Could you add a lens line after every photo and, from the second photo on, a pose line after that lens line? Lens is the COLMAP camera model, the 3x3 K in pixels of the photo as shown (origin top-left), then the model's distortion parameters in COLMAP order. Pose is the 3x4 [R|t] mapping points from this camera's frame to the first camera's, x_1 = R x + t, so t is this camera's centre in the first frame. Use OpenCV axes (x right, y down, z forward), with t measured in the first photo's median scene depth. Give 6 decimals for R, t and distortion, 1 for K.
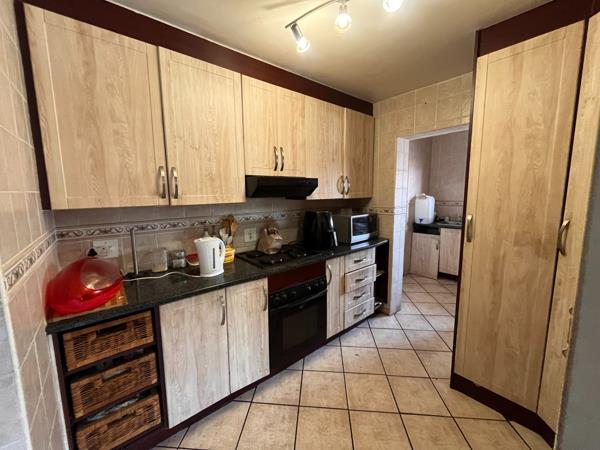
lens RADIAL K [[239.6, 0, 299.0], [0, 239.6, 221.8], [0, 0, 1]] dist [-0.001078, -0.000617]
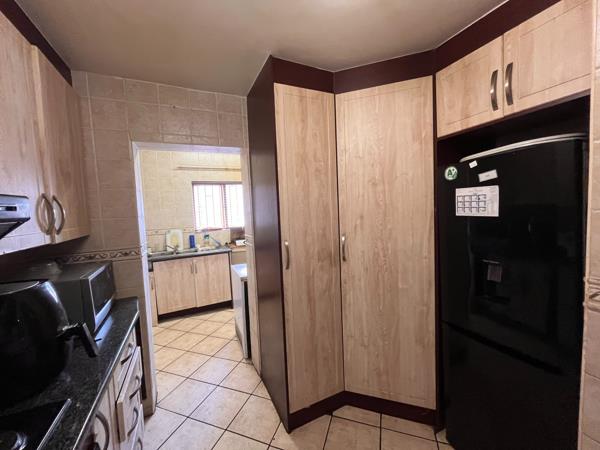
lens RADIAL K [[239.6, 0, 299.0], [0, 239.6, 221.8], [0, 0, 1]] dist [-0.001078, -0.000617]
pose [[0.263330, -0.058340, 0.962940, -0.230538], [0.157431, 0.987388, 0.016769, -0.132280], [-0.951773, 0.147181, 0.269194, 0.792667]]
